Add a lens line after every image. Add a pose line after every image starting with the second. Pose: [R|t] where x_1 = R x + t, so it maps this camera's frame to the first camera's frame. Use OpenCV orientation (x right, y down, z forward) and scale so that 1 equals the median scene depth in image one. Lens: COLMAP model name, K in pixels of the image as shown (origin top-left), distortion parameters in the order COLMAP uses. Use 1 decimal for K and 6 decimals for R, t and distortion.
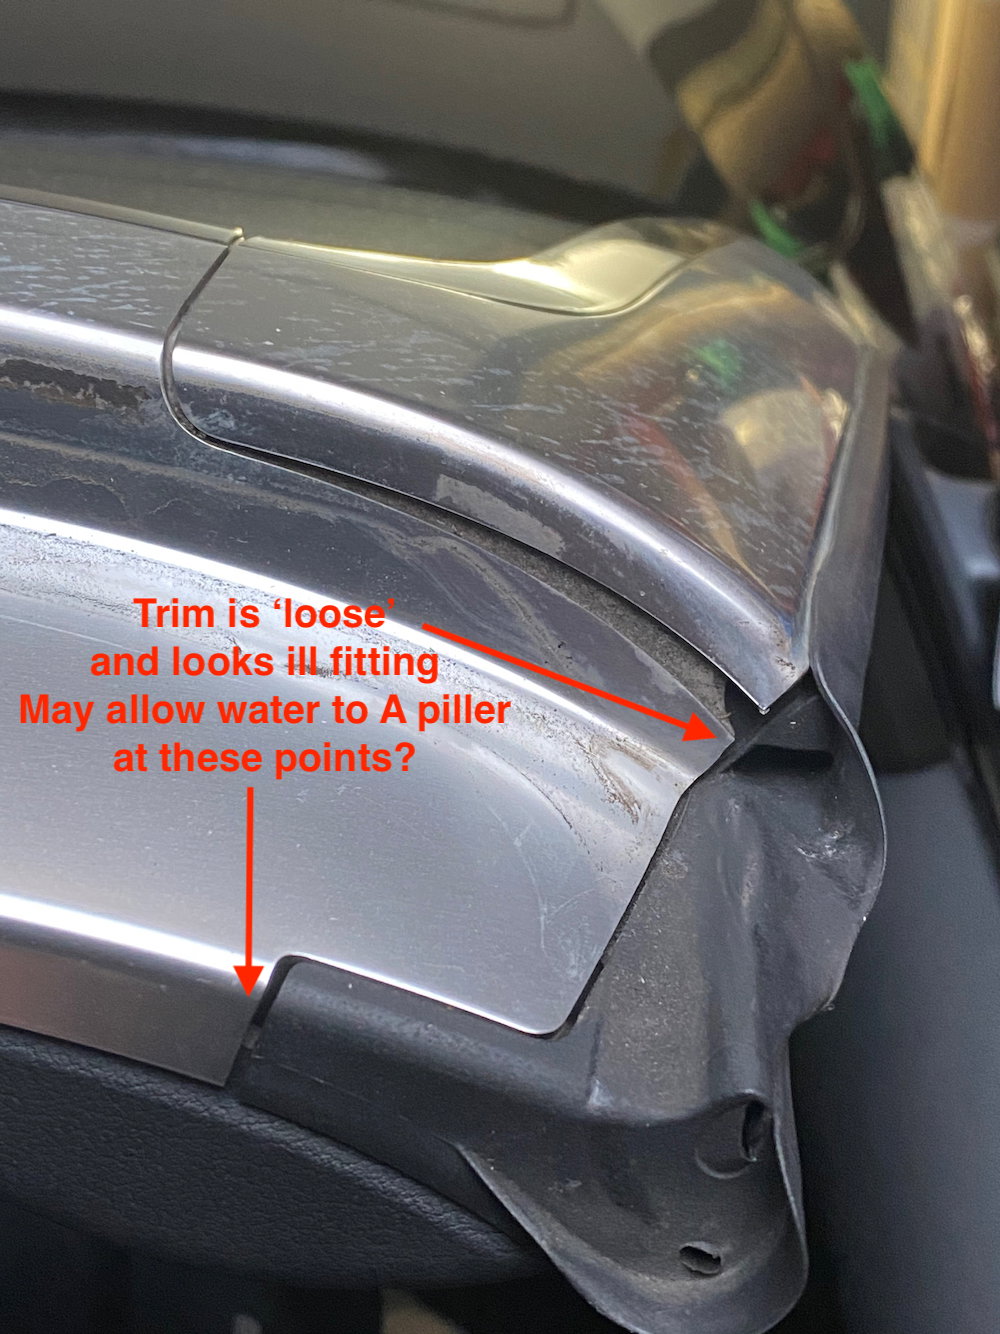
lens RADIAL K [[1998.0, 0, 500.0], [0, 1998.0, 667.0], [0, 0, 1]] dist [0.226770, -0.835538]
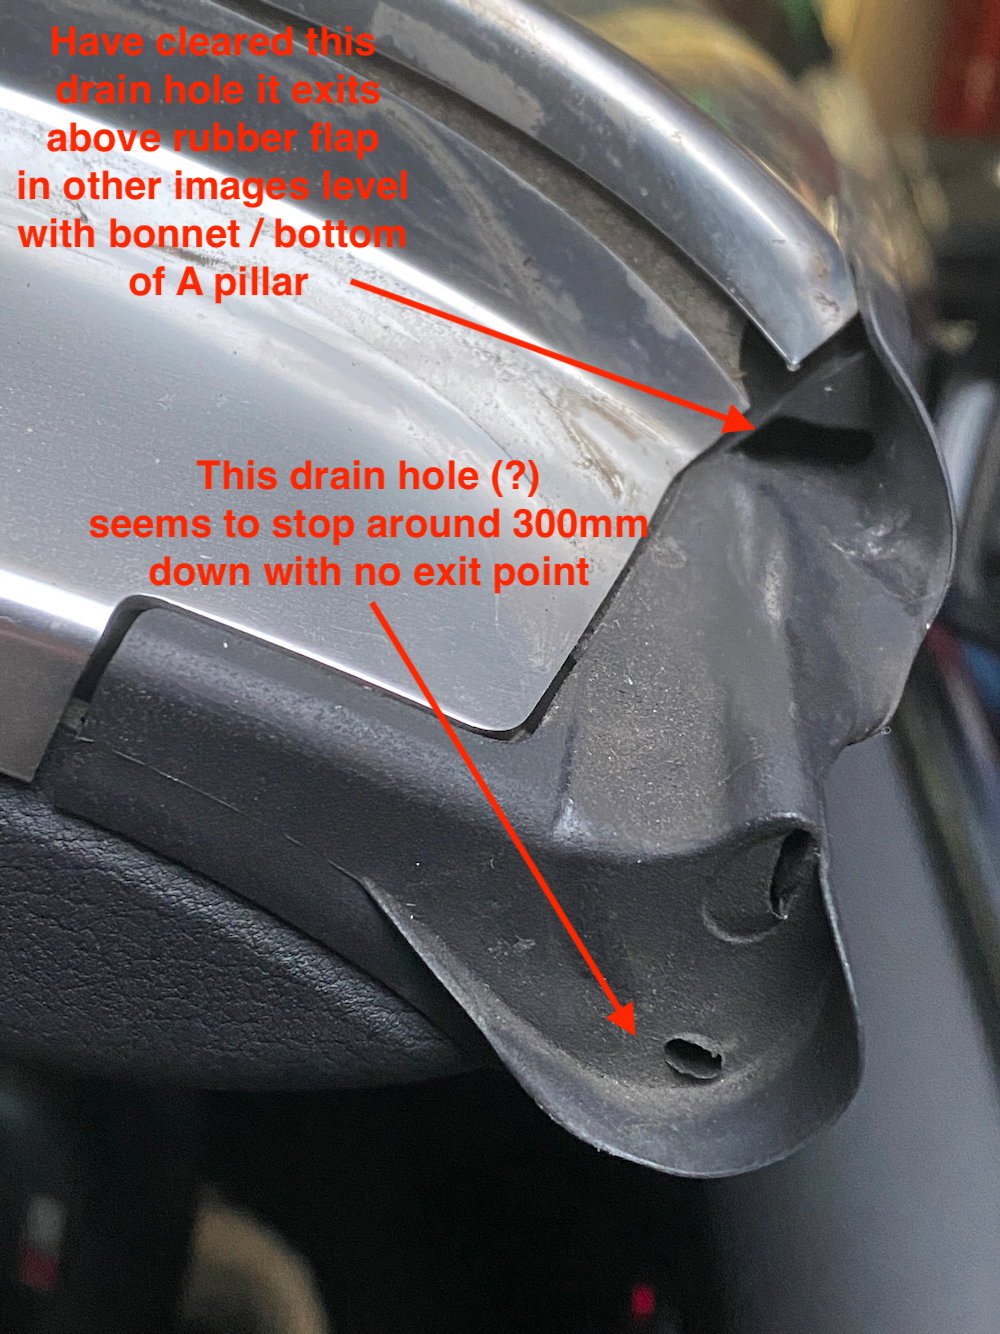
lens RADIAL K [[1998.0, 0, 500.0], [0, 1998.0, 667.0], [0, 0, 1]] dist [0.226770, -0.835538]
pose [[0.994812, 0.062448, 0.080307, -0.033716], [-0.064693, 0.997575, 0.025654, 0.135470], [-0.078511, -0.030716, 0.996440, 0.288447]]
